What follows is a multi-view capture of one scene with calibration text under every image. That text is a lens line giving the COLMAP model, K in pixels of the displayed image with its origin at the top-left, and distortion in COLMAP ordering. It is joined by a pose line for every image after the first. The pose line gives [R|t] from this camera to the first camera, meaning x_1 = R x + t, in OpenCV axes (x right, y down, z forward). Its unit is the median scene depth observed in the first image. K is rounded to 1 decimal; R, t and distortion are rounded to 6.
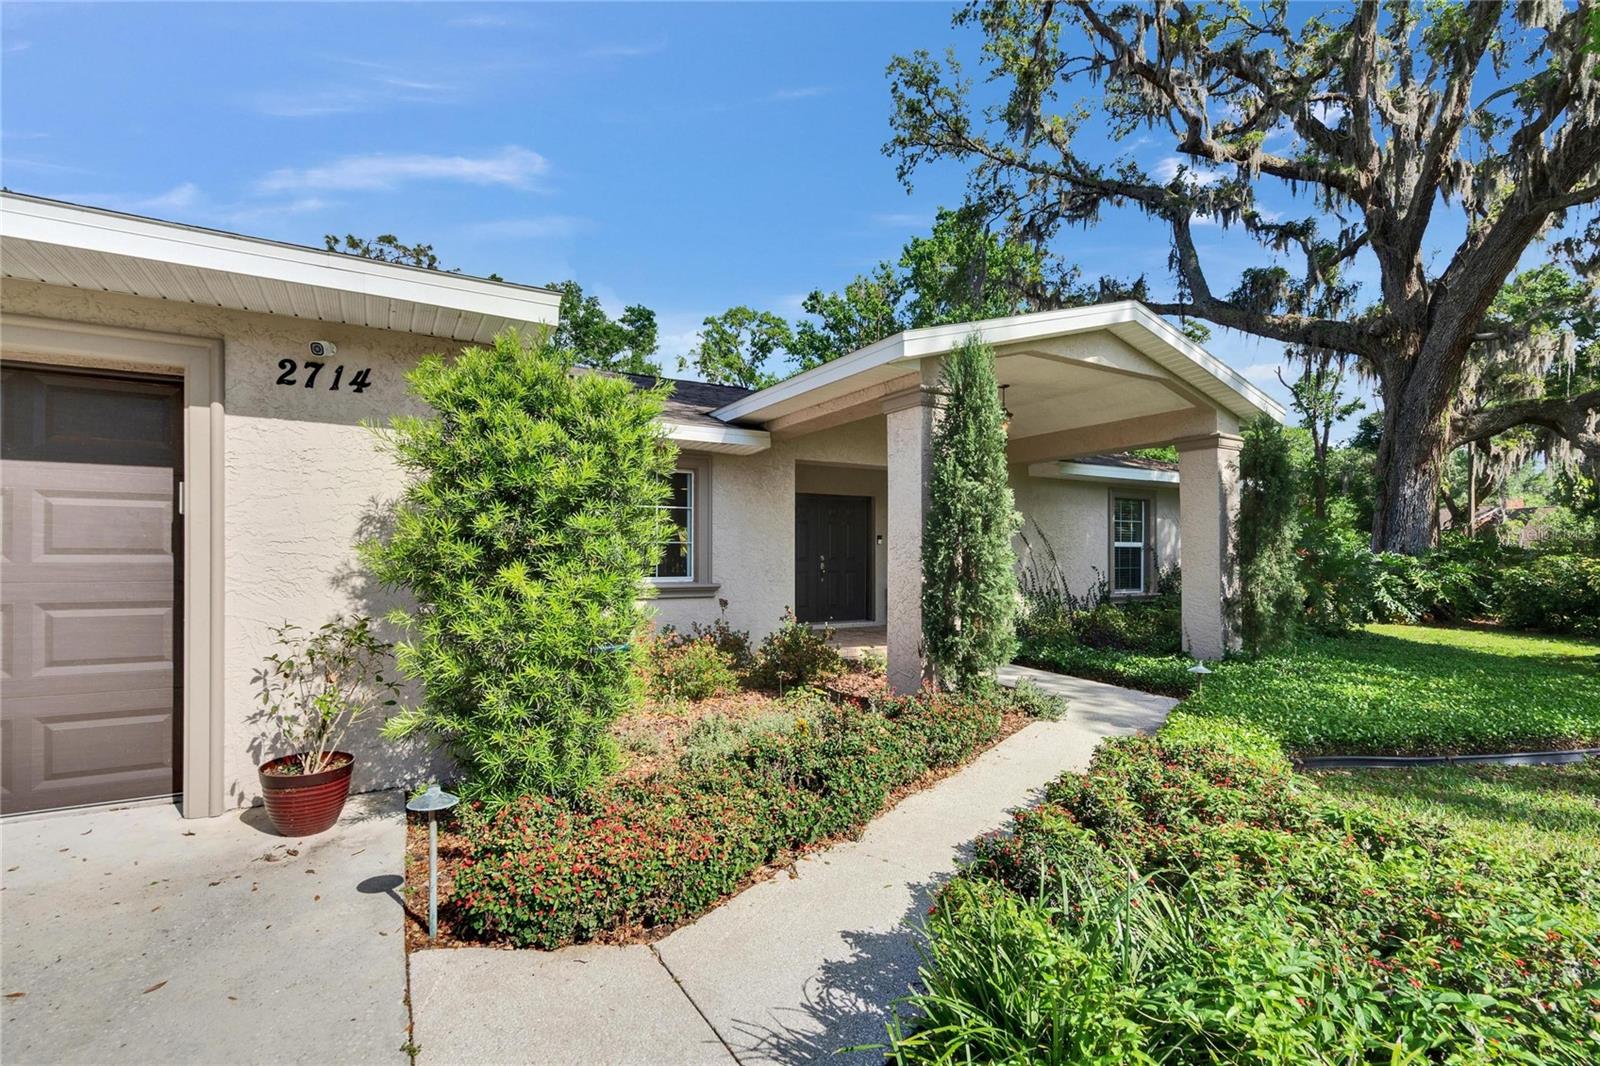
lens RADIAL K [[699.0, 0, 792.8], [0, 699.0, 558.1], [0, 0, 1]] dist [-0.002652, -0.000892]
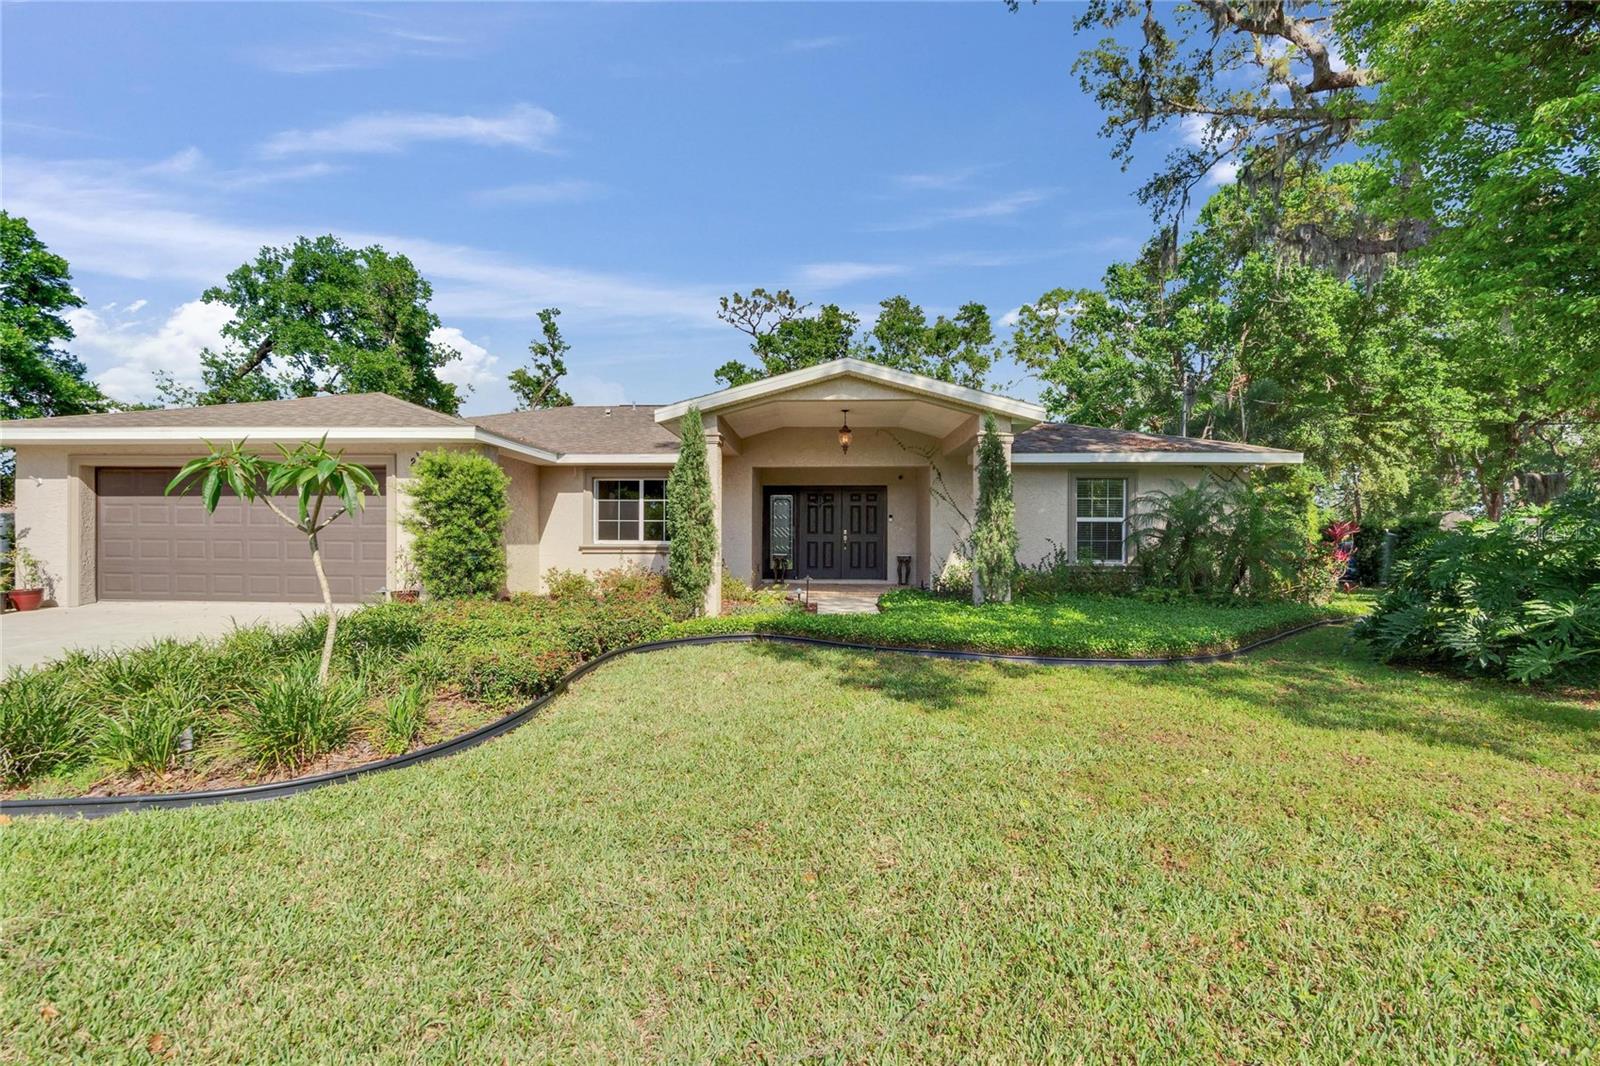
lens RADIAL K [[695.6, 0, 796.8], [0, 695.6, 544.3], [0, 0, 1]] dist [-0.000748, -0.000405]
pose [[0.843184, 0.004767, -0.537604, 0.341488], [-0.003516, 0.999988, 0.003352, 0.009468], [0.537614, -0.000936, 0.843191, -0.092516]]
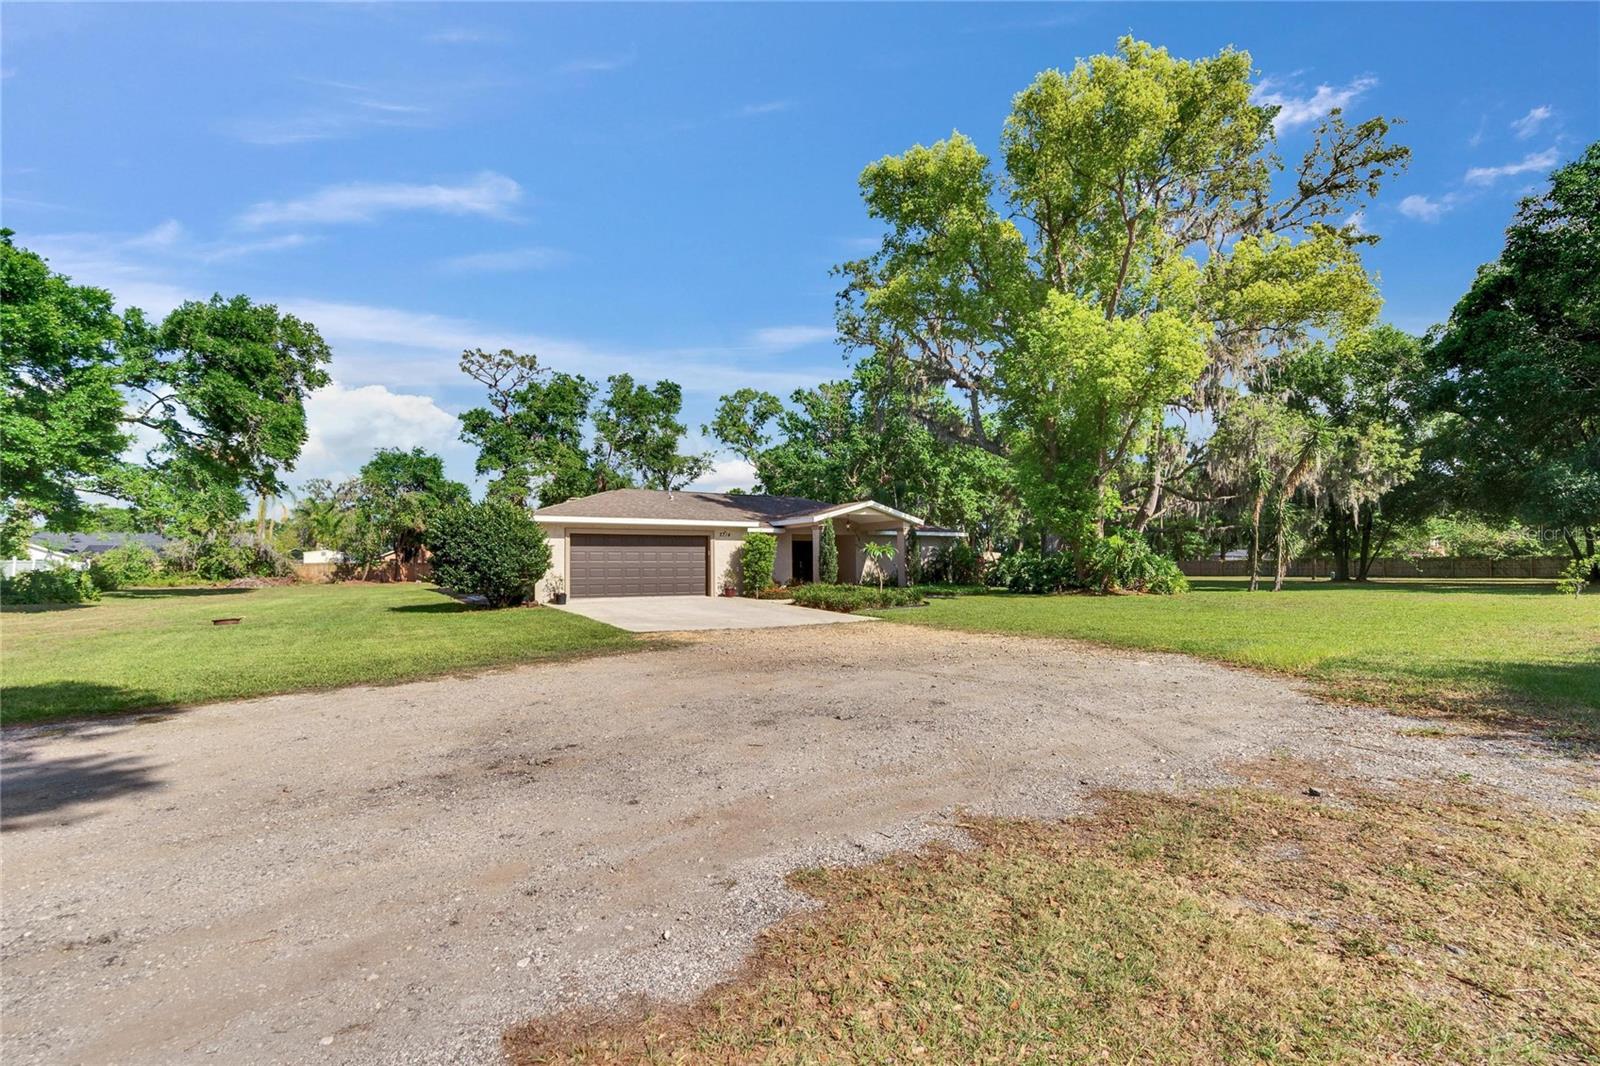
lens RADIAL K [[707.6, 0, 800.1], [0, 707.6, 537.5], [0, 0, 1]] dist [-0.002784, -0.000401]
pose [[0.999566, -0.012138, 0.026836, -0.018558], [0.013384, 0.998816, -0.046781, 0.016454], [-0.026236, 0.047120, 0.998545, -0.940028]]
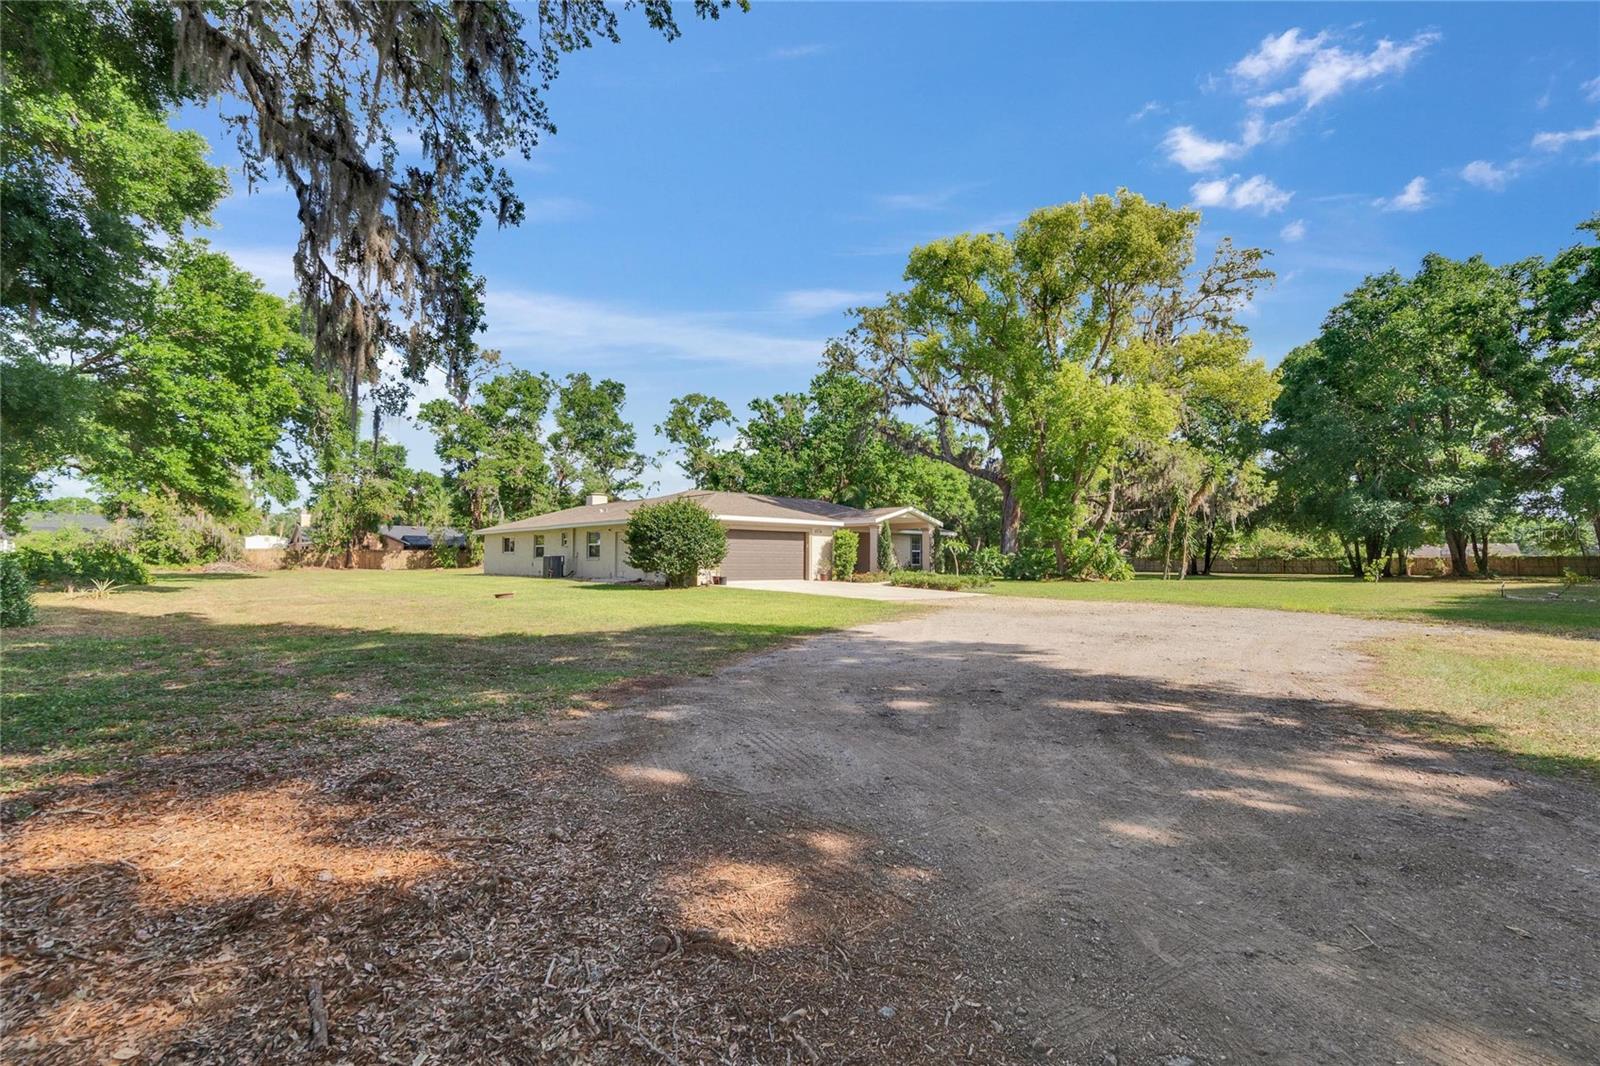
lens RADIAL K [[699.0, 0, 794.5], [0, 699.0, 526.3], [0, 0, 1]] dist [-0.003031, -0.000167]
pose [[0.974946, 0.009768, 0.222227, -0.459593], [0.002034, 0.998602, -0.052818, 0.021412], [-0.222432, 0.051946, 0.973563, -1.166349]]
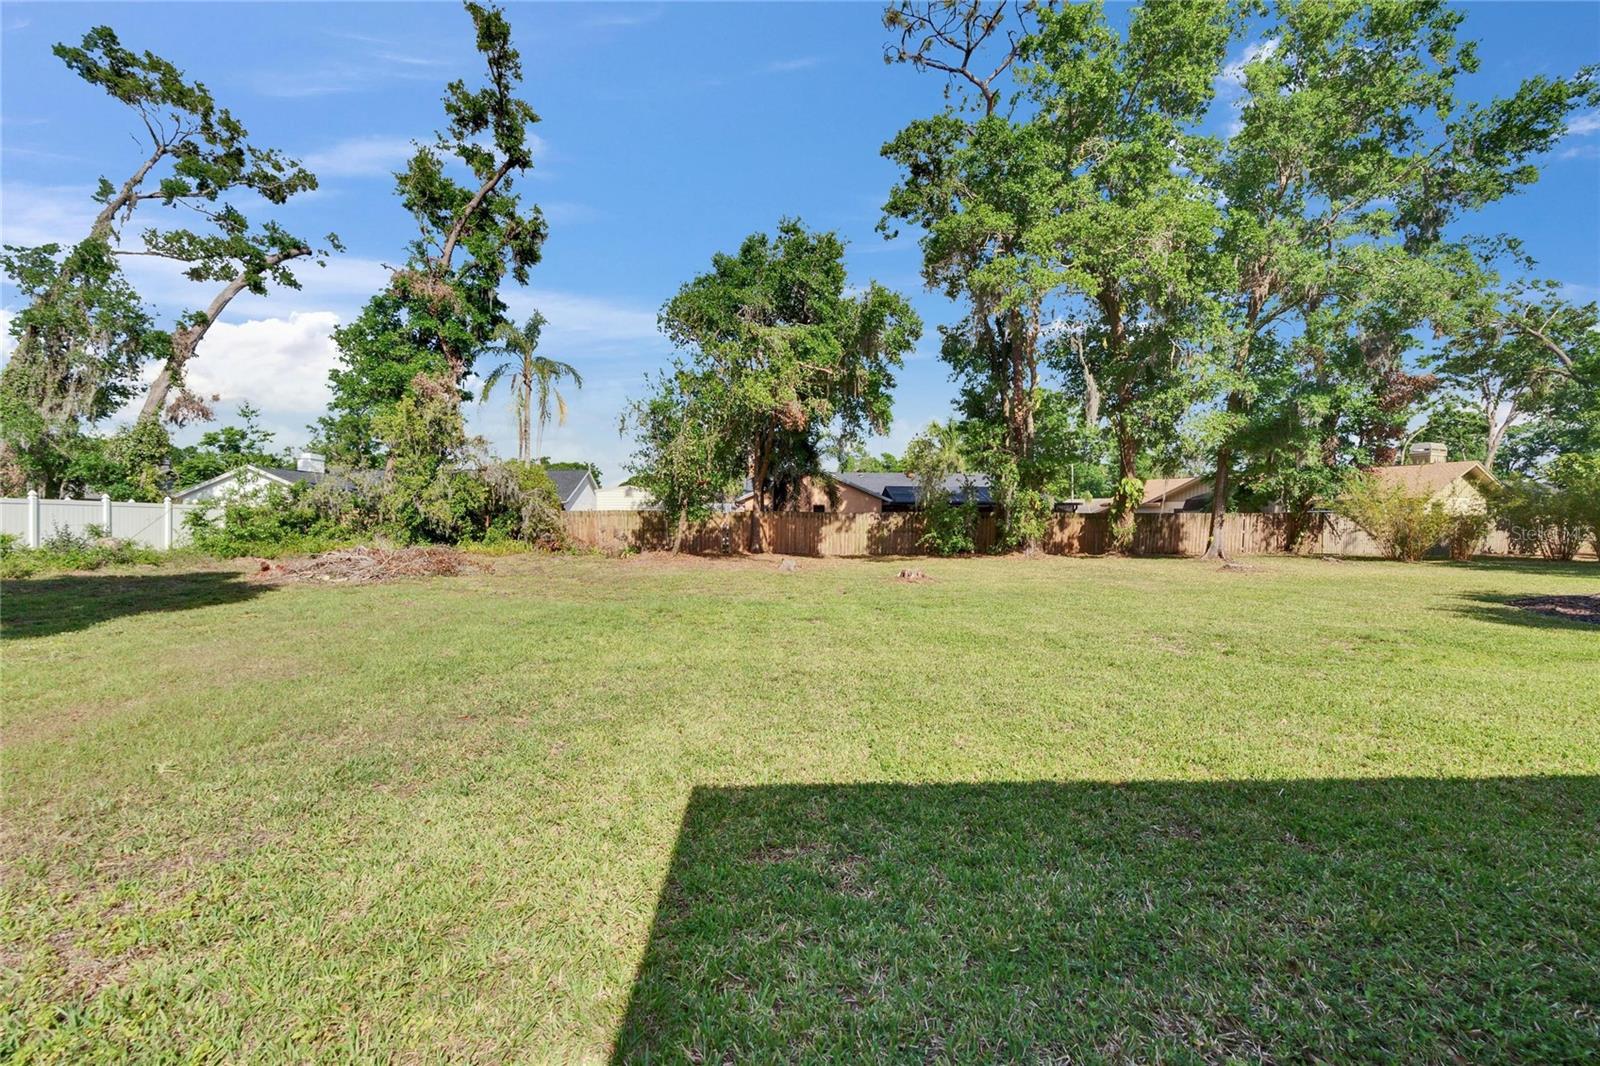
lens RADIAL K [[708.3, 0, 800.0], [0, 708.3, 533.0], [0, 0, 1]] dist [-0.002574, -0.000162]
pose [[0.885082, 0.007369, -0.465378, -0.903901], [-0.005268, 0.999969, 0.005815, -0.007398], [0.465406, -0.002695, 0.885093, 0.874937]]
